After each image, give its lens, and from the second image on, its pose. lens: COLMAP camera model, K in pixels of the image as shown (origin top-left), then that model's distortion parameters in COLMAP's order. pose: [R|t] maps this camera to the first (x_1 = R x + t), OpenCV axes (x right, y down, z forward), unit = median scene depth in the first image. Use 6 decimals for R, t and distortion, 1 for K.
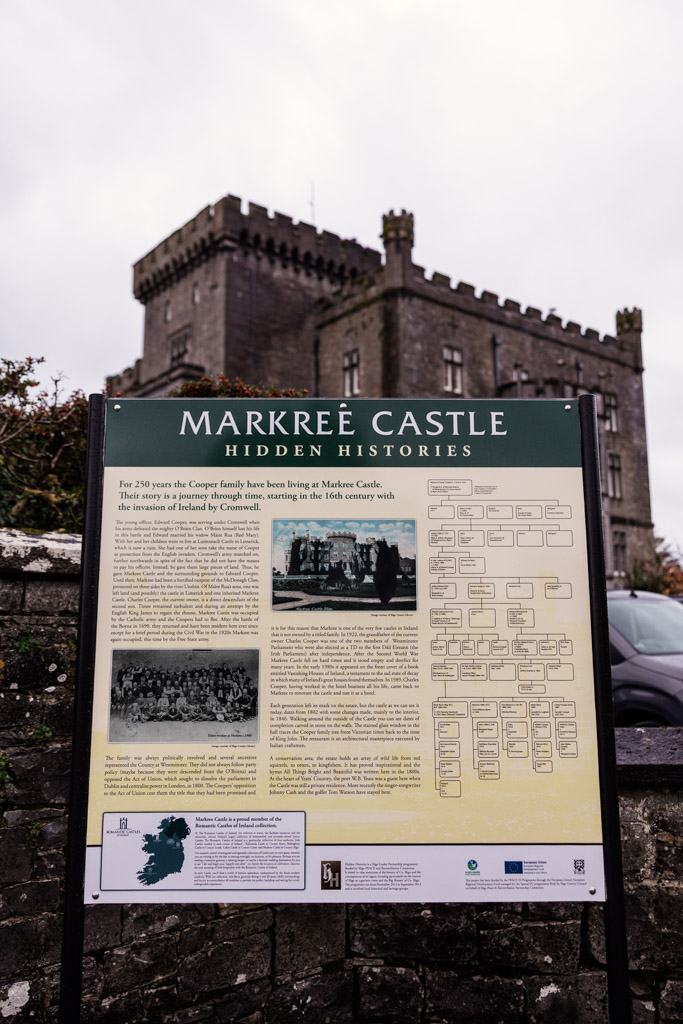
lens RADIAL K [[818.7, 0, 340.4], [0, 818.7, 513.2], [0, 0, 1]] dist [0.015705, -0.008009]
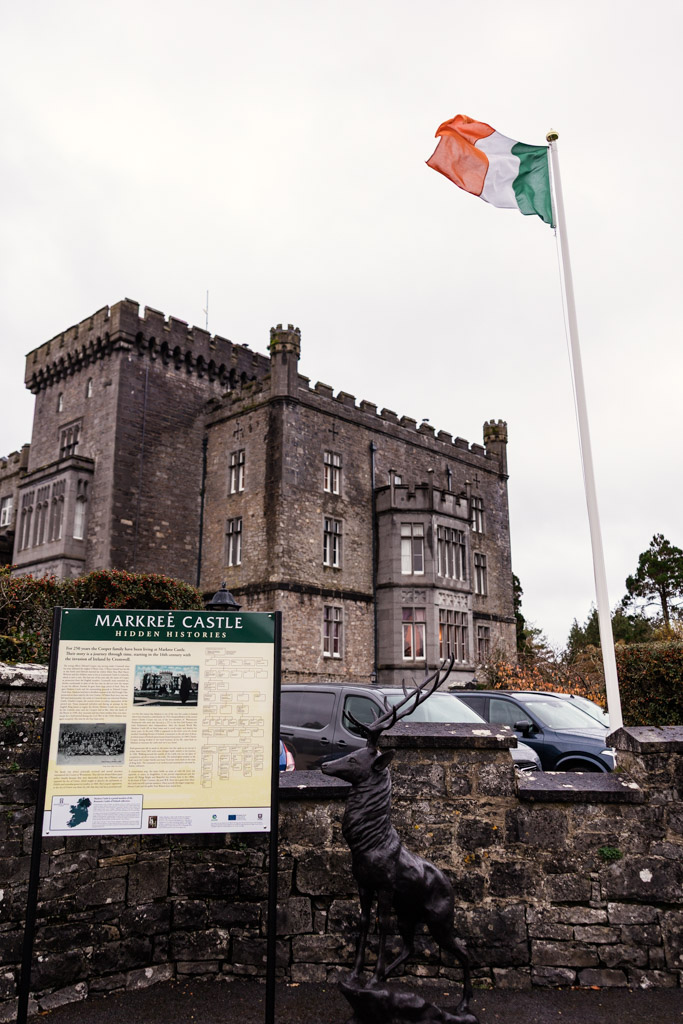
lens RADIAL K [[818.7, 0, 342.2], [0, 818.7, 511.2], [0, 0, 1]] dist [0.015705, -0.008009]
pose [[0.990164, 0.036338, 0.135107, 0.123726], [-0.021582, 0.993795, -0.109118, -0.137998], [-0.138234, 0.105129, 0.984804, -1.041326]]
